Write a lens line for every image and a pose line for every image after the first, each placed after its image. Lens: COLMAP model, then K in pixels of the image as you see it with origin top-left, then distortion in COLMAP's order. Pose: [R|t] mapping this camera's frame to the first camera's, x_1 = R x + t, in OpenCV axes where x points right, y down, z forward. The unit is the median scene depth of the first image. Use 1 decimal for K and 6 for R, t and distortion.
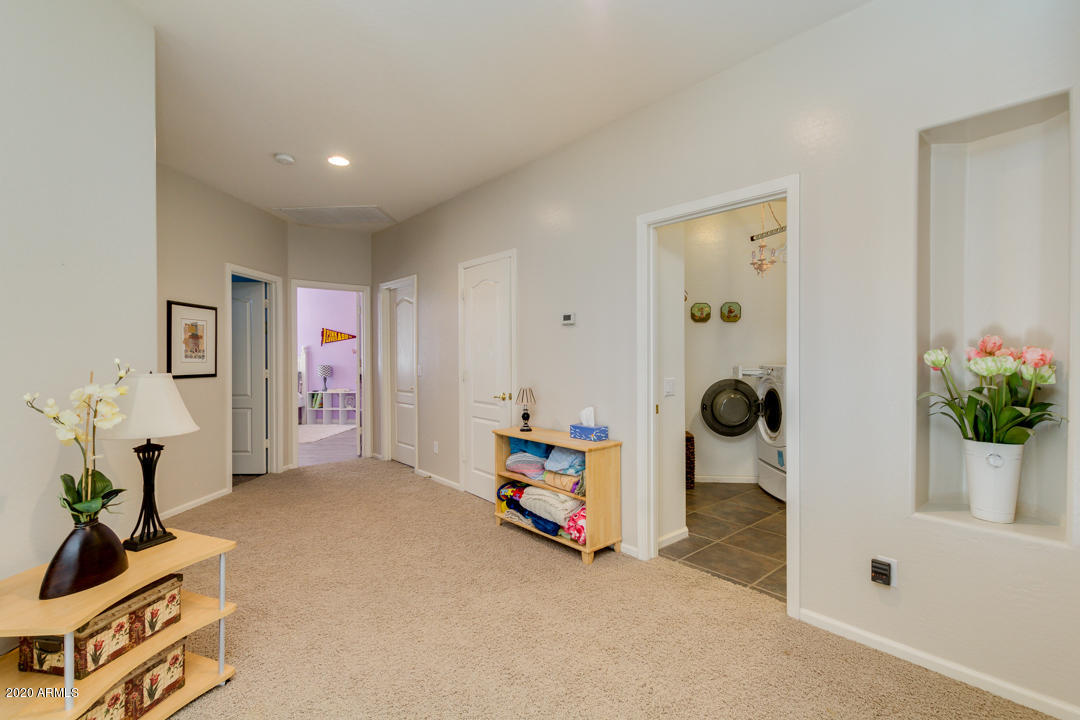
lens RADIAL K [[495.5, 0, 539.3], [0, 495.5, 353.3], [0, 0, 1]] dist [0.002253, 0.000003]
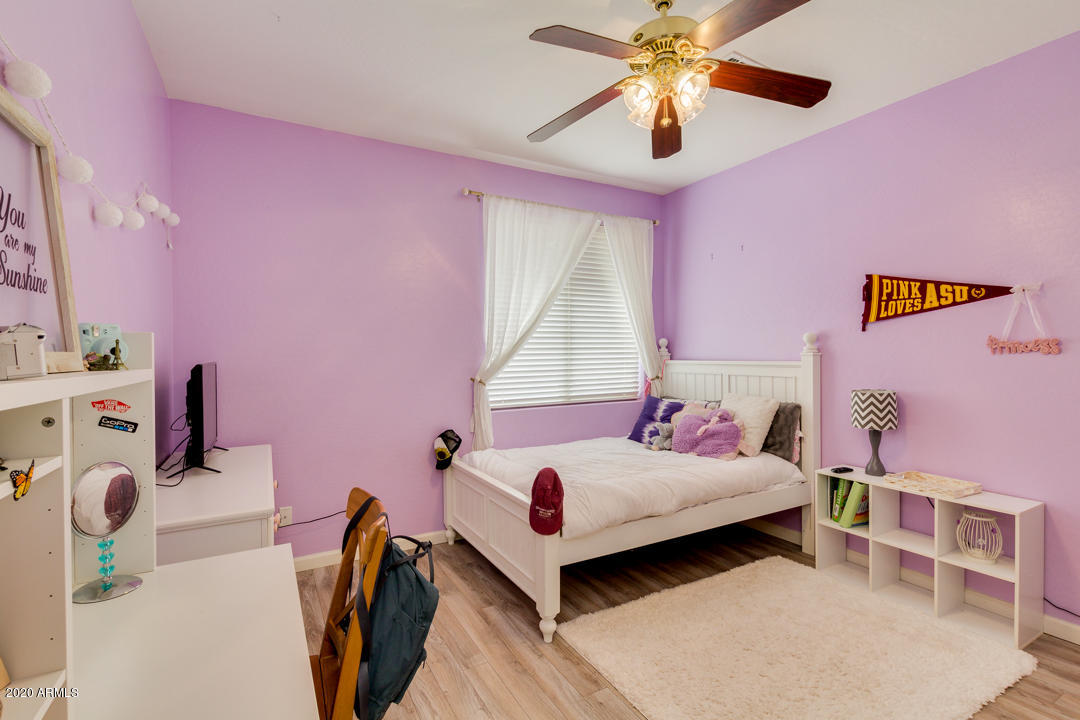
lens RADIAL K [[495.5, 0, 539.4], [0, 495.5, 355.4], [0, 0, 1]] dist [0.002253, 0.000003]
pose [[0.539669, 0.002468, -0.841874, -0.281713], [0.000512, 0.999995, 0.003260, 0.000281], [0.841877, -0.002190, 0.539665, 0.648582]]
